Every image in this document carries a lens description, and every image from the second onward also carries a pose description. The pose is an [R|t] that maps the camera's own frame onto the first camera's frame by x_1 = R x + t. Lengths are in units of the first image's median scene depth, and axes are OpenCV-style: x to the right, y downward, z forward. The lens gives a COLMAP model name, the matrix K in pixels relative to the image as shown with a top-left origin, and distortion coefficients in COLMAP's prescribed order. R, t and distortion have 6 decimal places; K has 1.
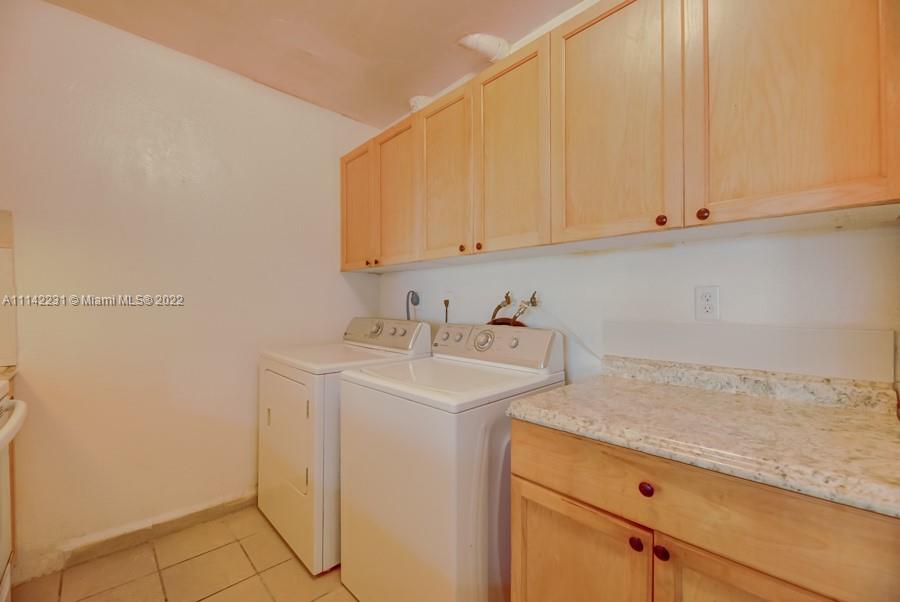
lens RADIAL K [[363.2, 0, 446.1], [0, 363.2, 303.3], [0, 0, 1]] dist [0.000654, -0.004220]
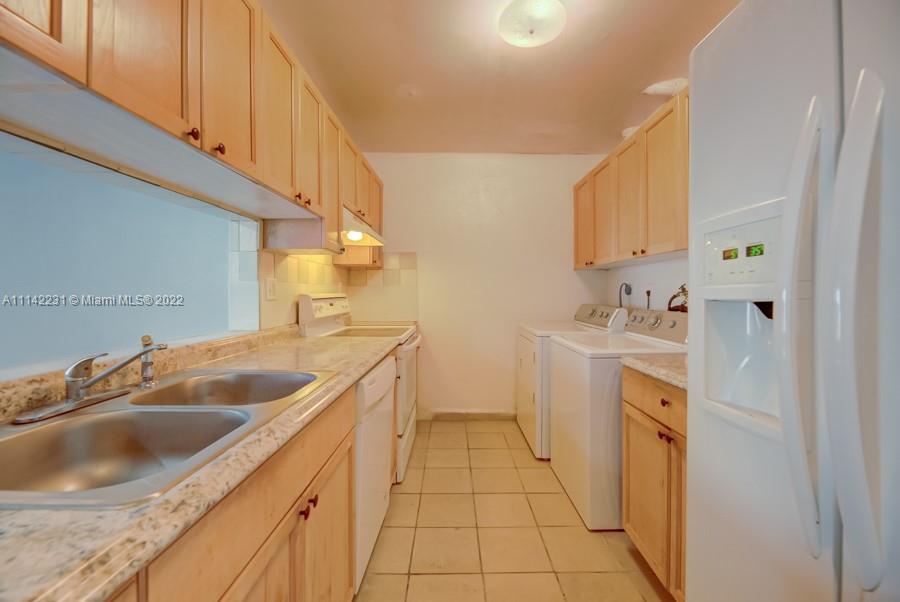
lens RADIAL K [[364.1, 0, 441.9], [0, 364.1, 297.1], [0, 0, 1]] dist [0.000995, -0.004579]
pose [[0.701443, 0.008777, -0.712672, 0.434477], [-0.000539, 0.999930, 0.011784, -0.002236], [0.712726, -0.007881, 0.701399, -0.398025]]
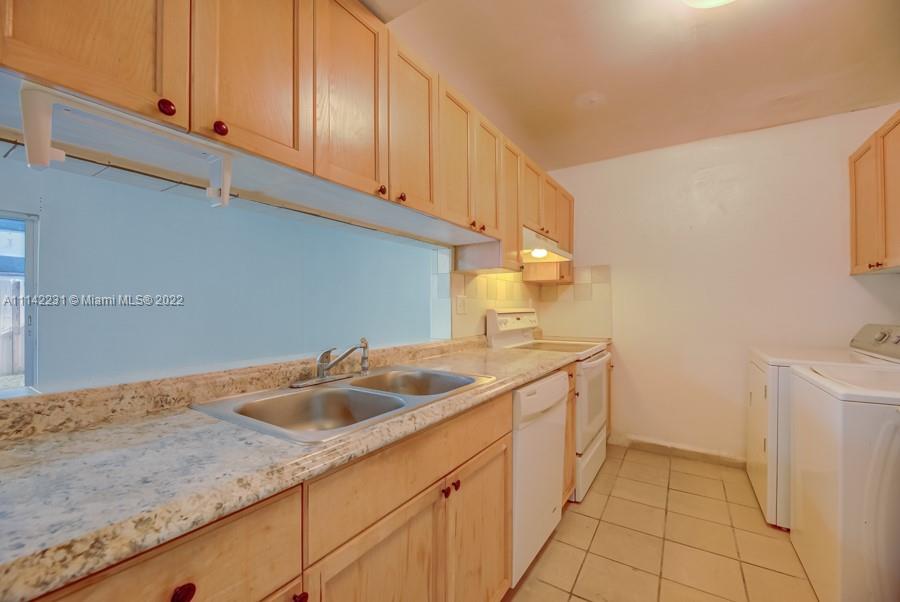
lens RADIAL K [[353.6, 0, 448.3], [0, 353.6, 310.5], [0, 0, 1]] dist [-0.000309, -0.000611]
pose [[0.212216, 0.007317, -0.977195, 0.512718], [-0.001253, 0.999973, 0.007215, -0.001271], [0.977222, -0.000307, 0.212219, -0.302960]]
